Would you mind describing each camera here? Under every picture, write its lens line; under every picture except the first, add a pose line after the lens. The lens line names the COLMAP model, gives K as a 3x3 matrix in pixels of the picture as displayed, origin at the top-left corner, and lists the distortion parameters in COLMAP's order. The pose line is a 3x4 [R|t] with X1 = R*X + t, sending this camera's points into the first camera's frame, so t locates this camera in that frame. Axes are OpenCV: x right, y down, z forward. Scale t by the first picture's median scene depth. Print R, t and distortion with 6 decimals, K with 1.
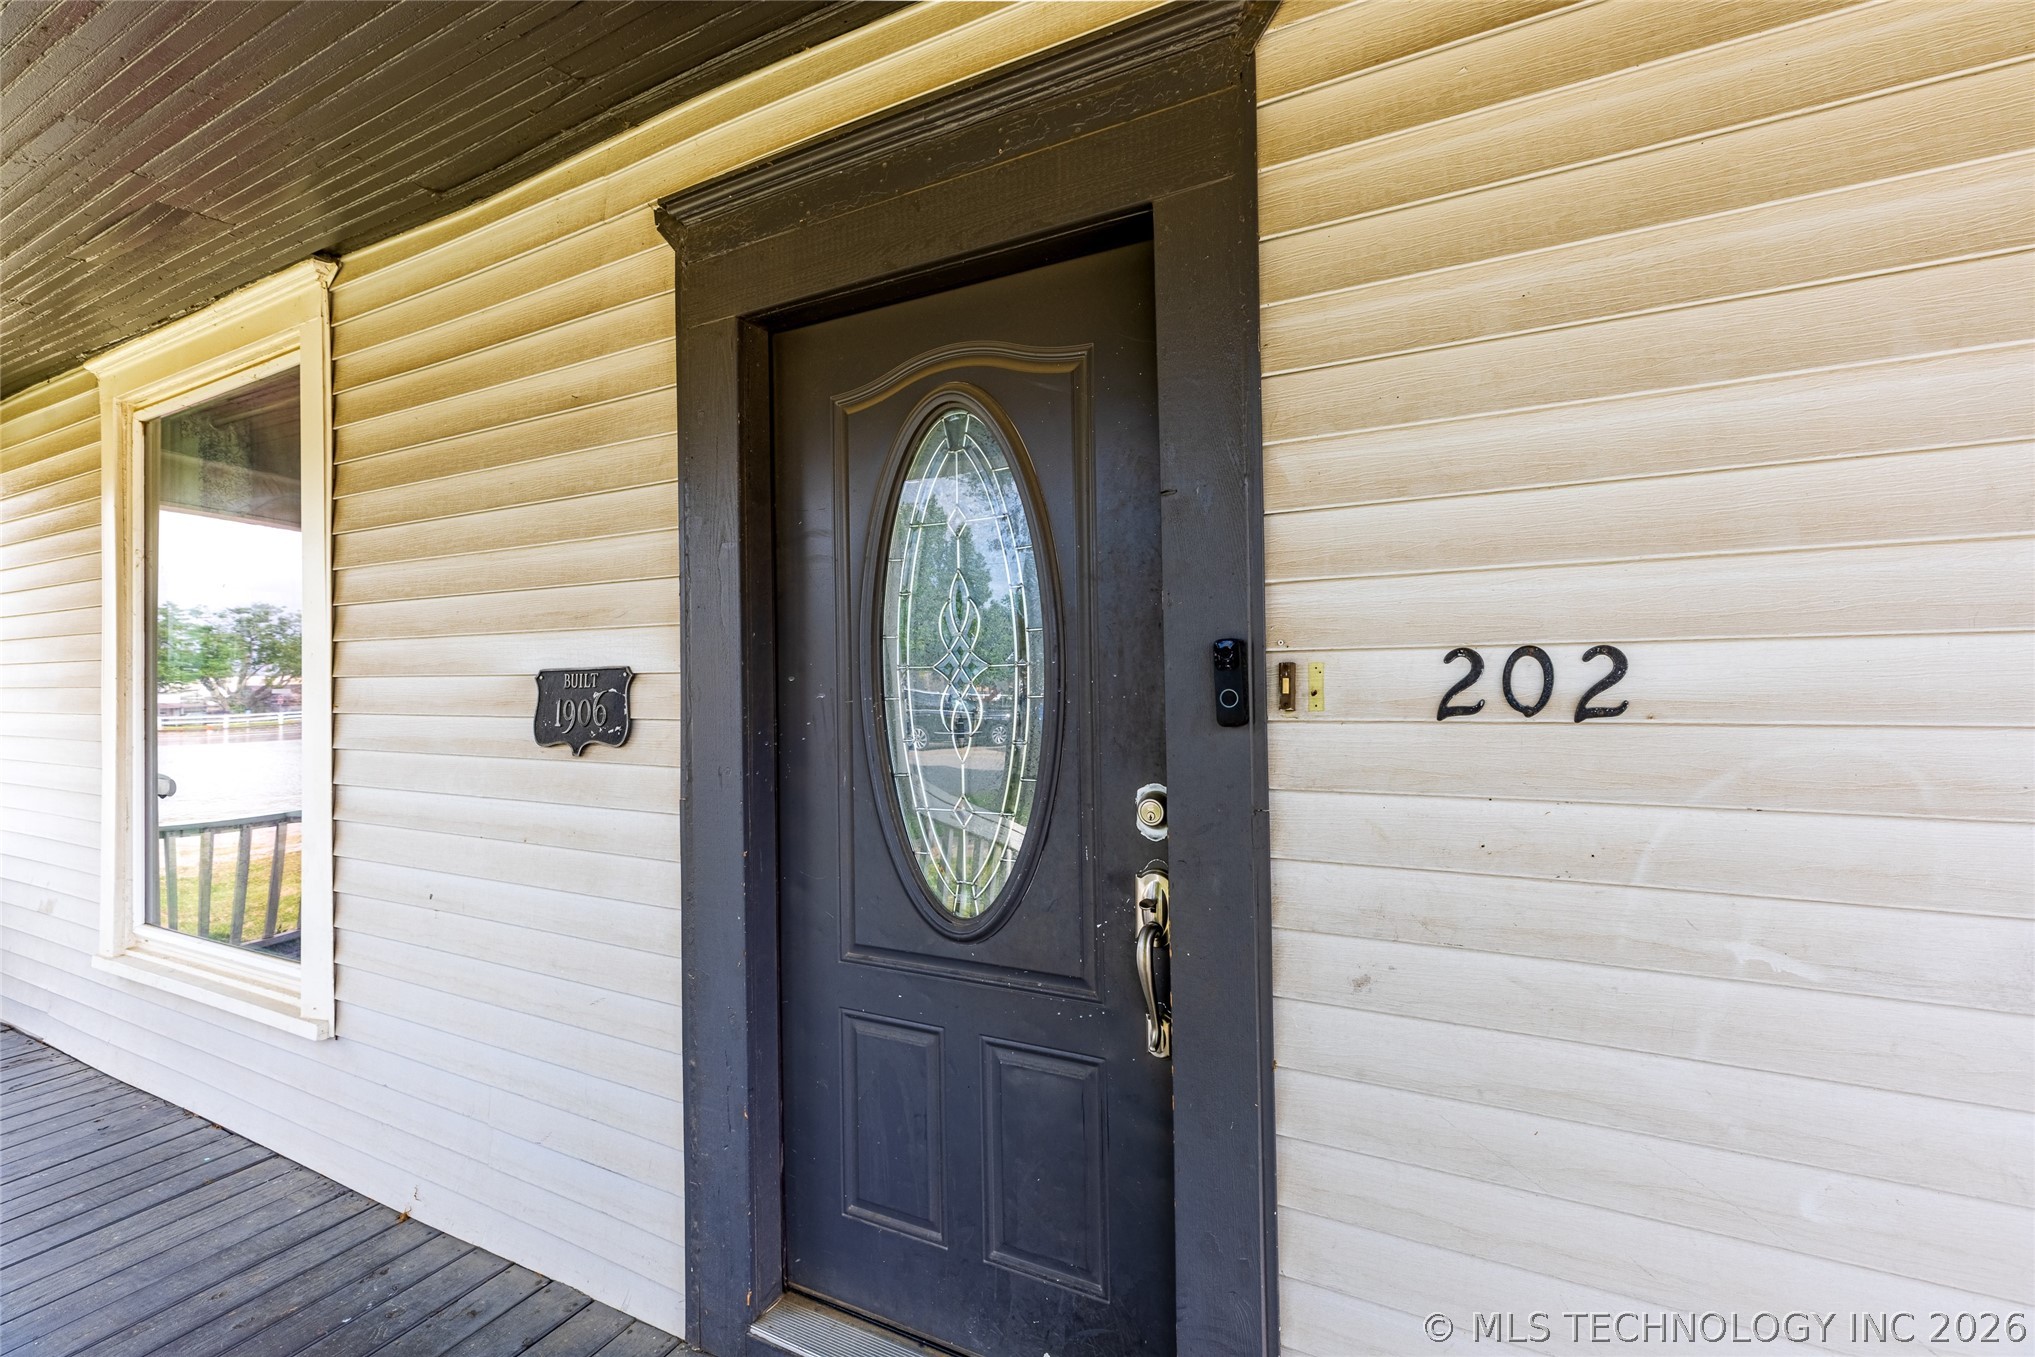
lens RADIAL K [[895.7, 0, 1017.5], [0, 895.7, 678.5], [0, 0, 1]] dist [0.003933, -0.000292]
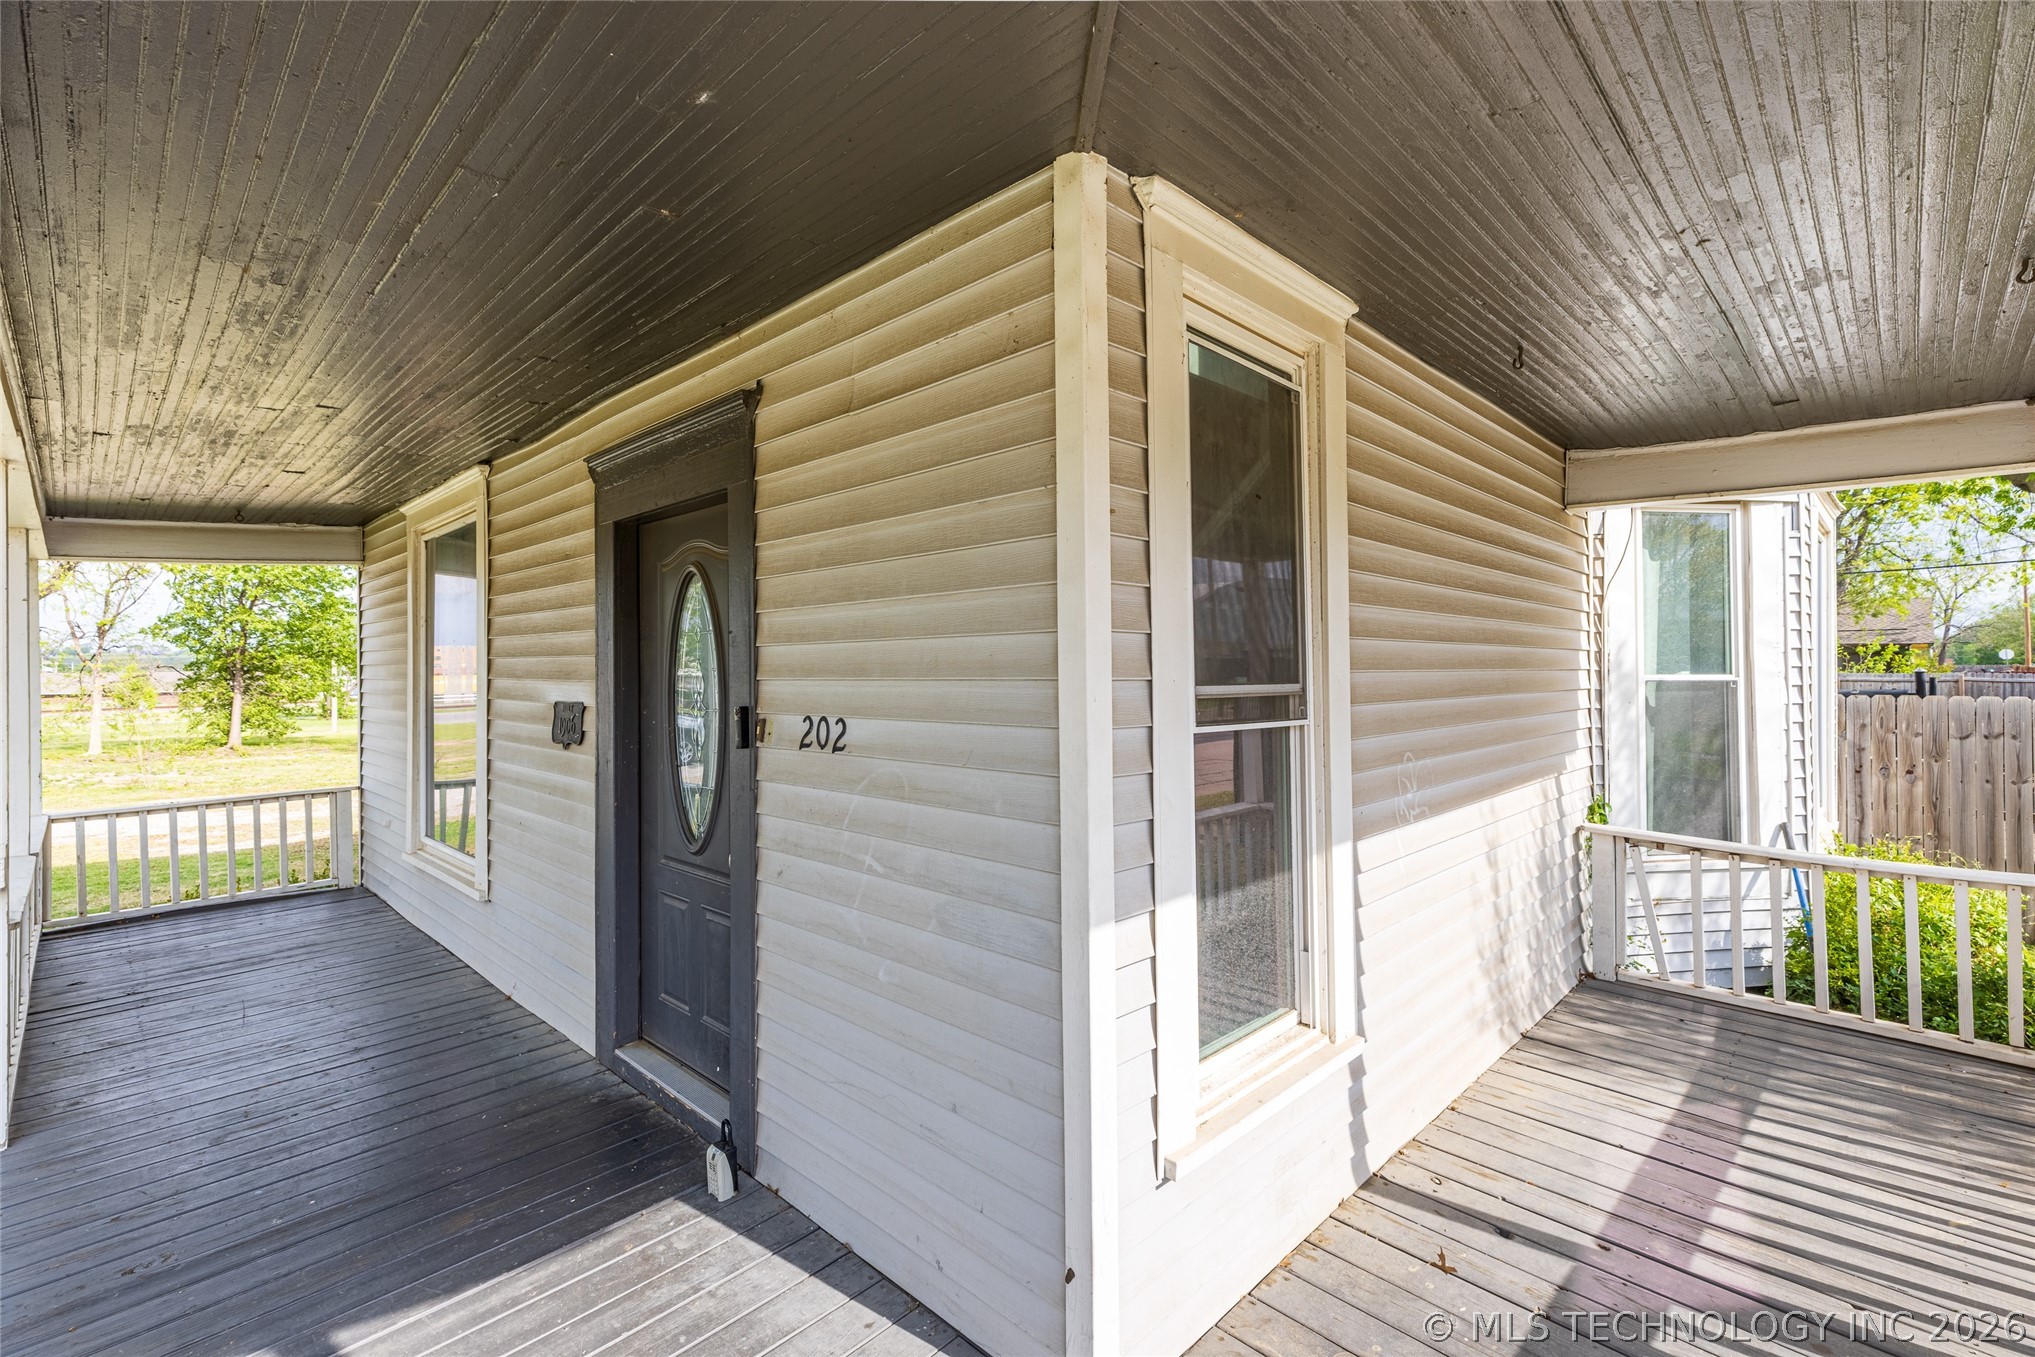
lens RADIAL K [[895.7, 0, 1017.5], [0, 895.7, 678.5], [0, 0, 1]] dist [0.003933, -0.000292]
pose [[0.961926, 0.011646, -0.273064, 1.004418], [-0.008667, 0.999889, 0.012114, -0.098220], [0.273174, -0.009286, 0.961920, -0.579910]]
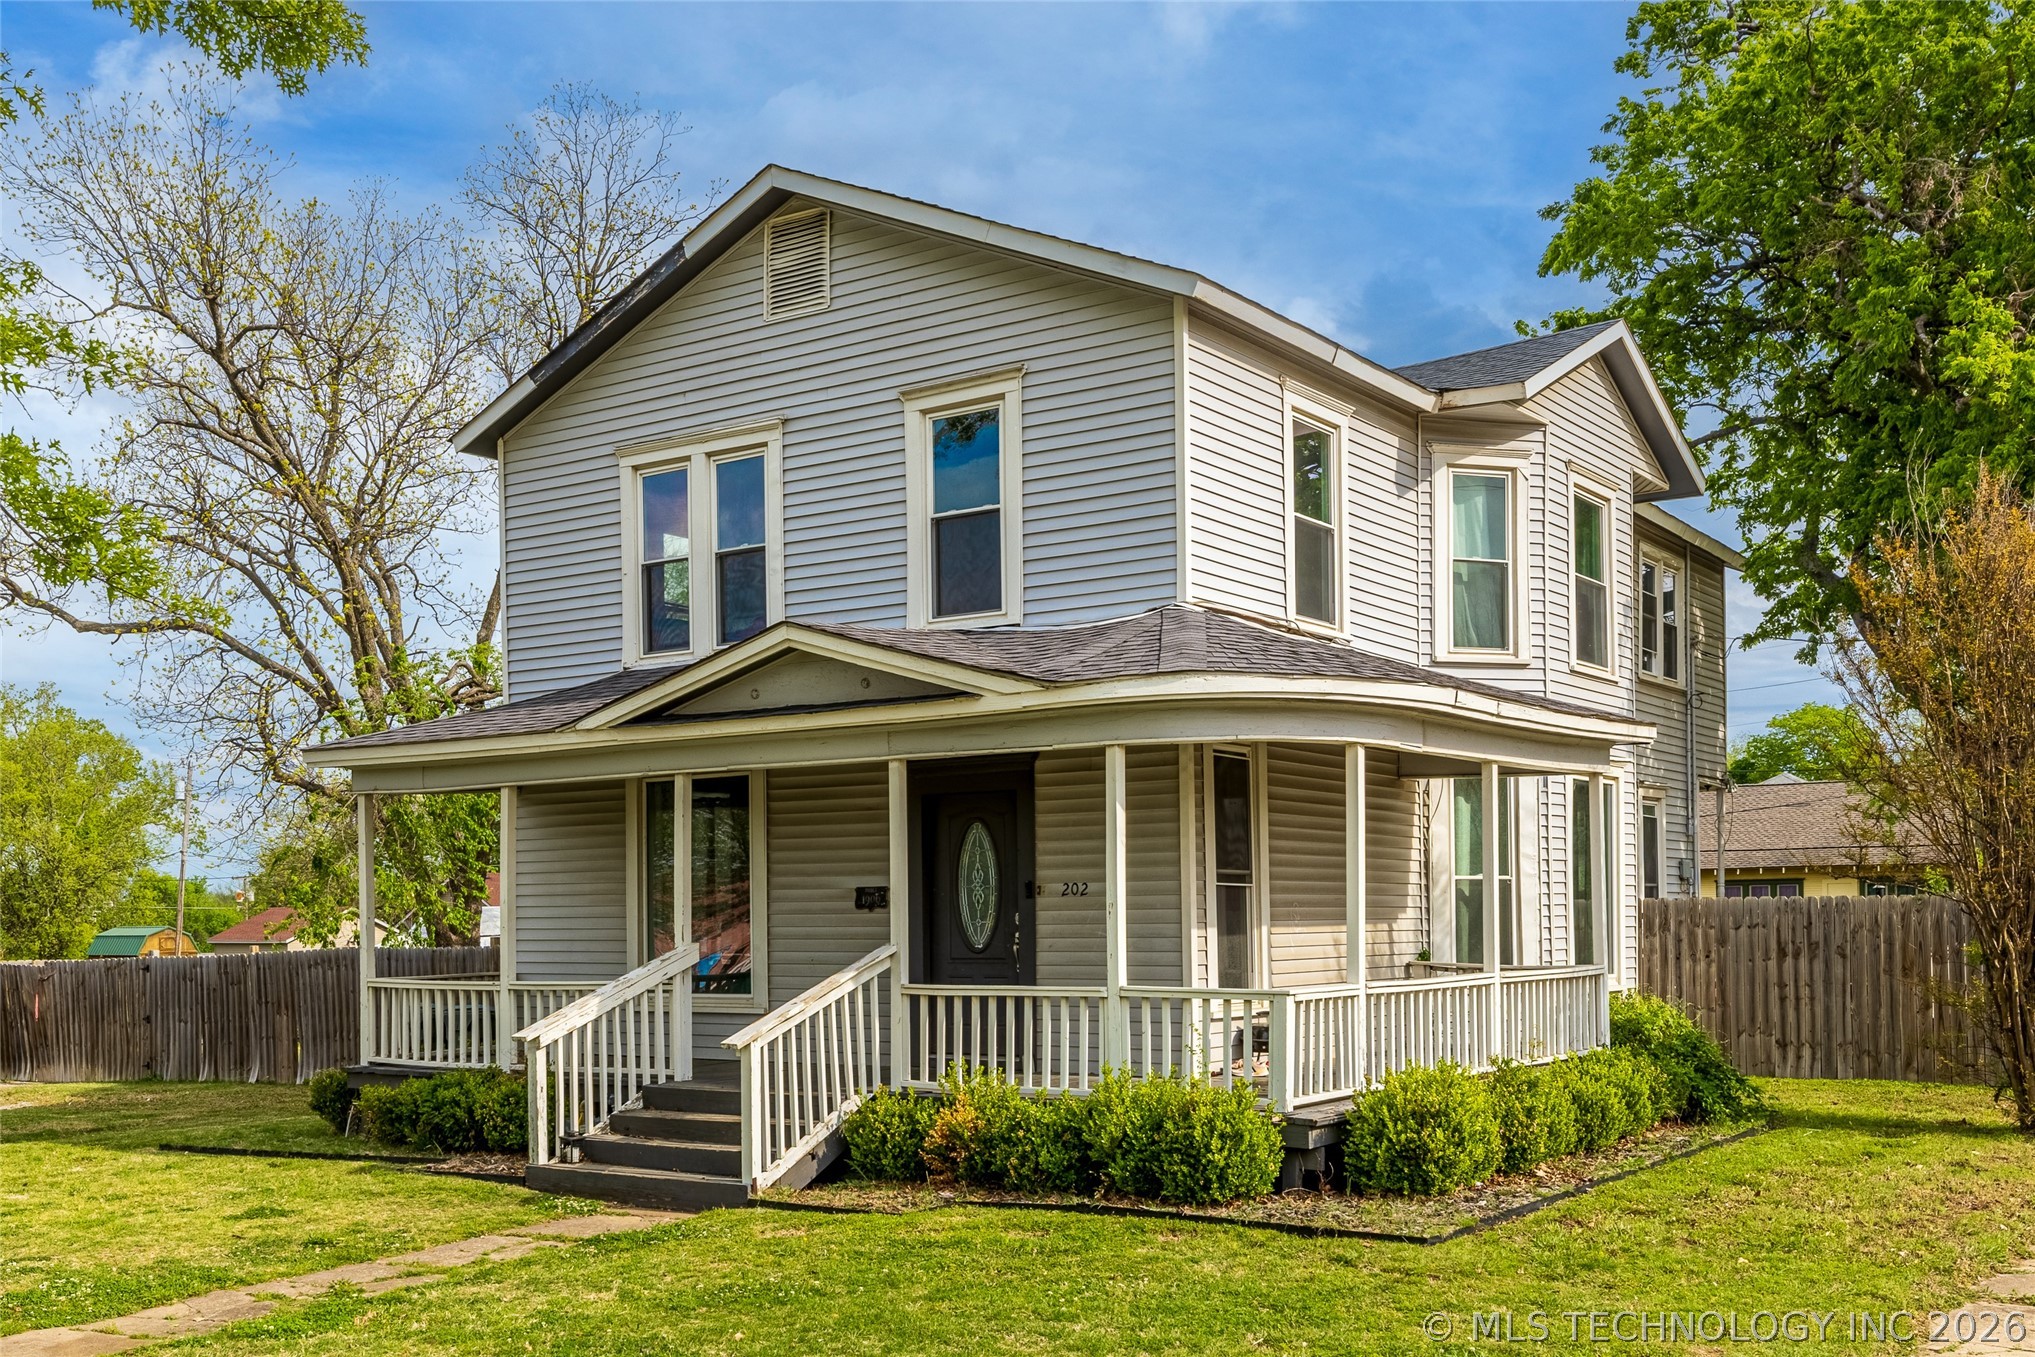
lens RADIAL K [[1981.9, 0, 1011.6], [0, 1981.9, 925.4], [0, 0, 1]] dist [-0.002734, 0.014914]
pose [[0.994292, 0.005756, -0.106537, 0.943816], [-0.005316, 0.999976, 0.004417, 0.112104], [0.106559, -0.003825, 0.994299, -7.149004]]
